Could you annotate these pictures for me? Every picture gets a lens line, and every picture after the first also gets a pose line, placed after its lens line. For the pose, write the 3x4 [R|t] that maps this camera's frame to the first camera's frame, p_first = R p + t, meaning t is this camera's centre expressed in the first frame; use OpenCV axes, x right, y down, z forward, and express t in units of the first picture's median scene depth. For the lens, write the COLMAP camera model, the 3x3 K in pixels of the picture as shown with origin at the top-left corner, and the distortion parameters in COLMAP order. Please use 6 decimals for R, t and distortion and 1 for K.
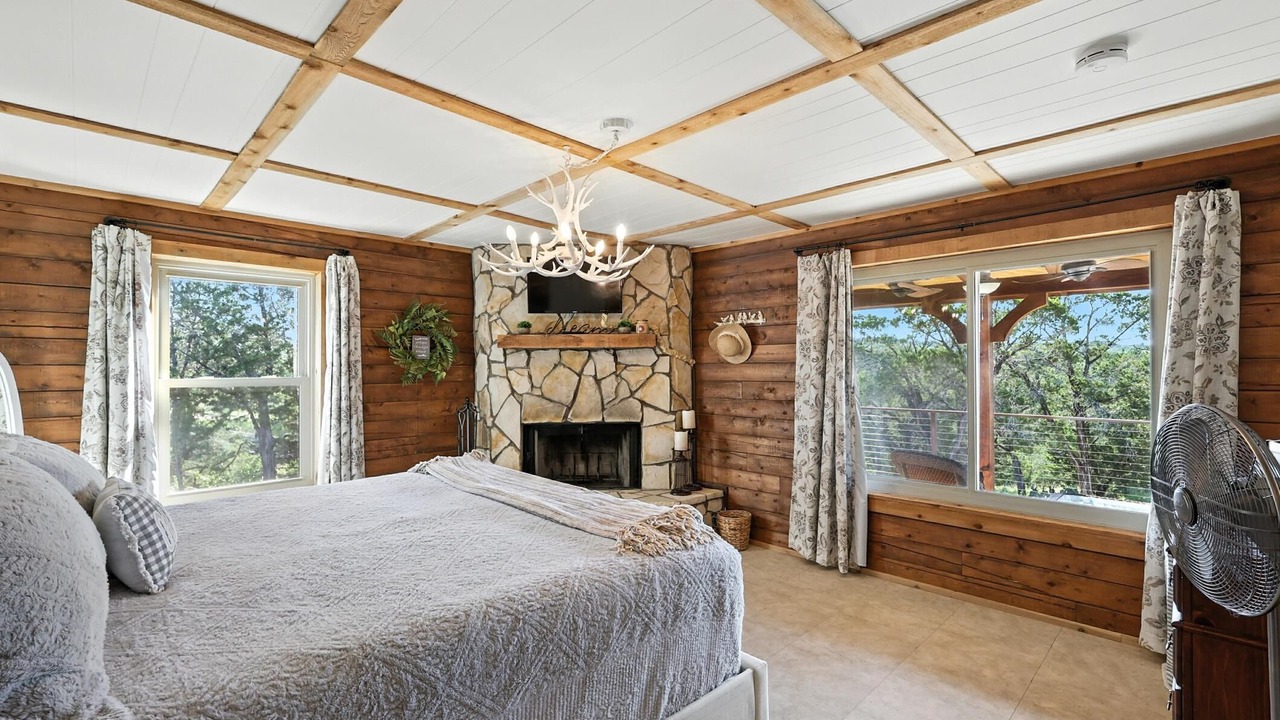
lens RADIAL K [[575.9, 0, 643.5], [0, 575.9, 353.0], [0, 0, 1]] dist [-0.000549, -0.000246]
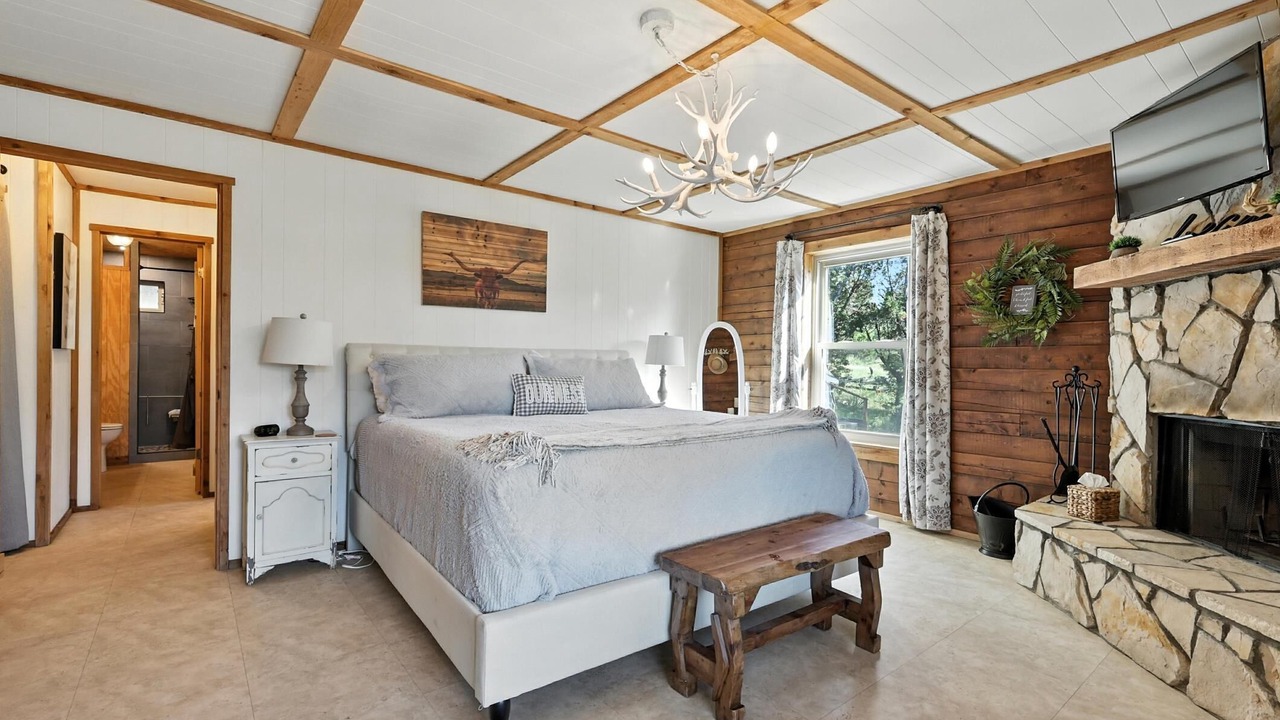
lens RADIAL K [[575.9, 0, 643.5], [0, 575.9, 353.0], [0, 0, 1]] dist [-0.000549, -0.000246]
pose [[-0.128051, -0.015770, -0.991642, 0.432374], [0.011044, 0.999789, -0.017326, 0.066900], [0.991706, -0.013170, -0.127850, 0.569637]]
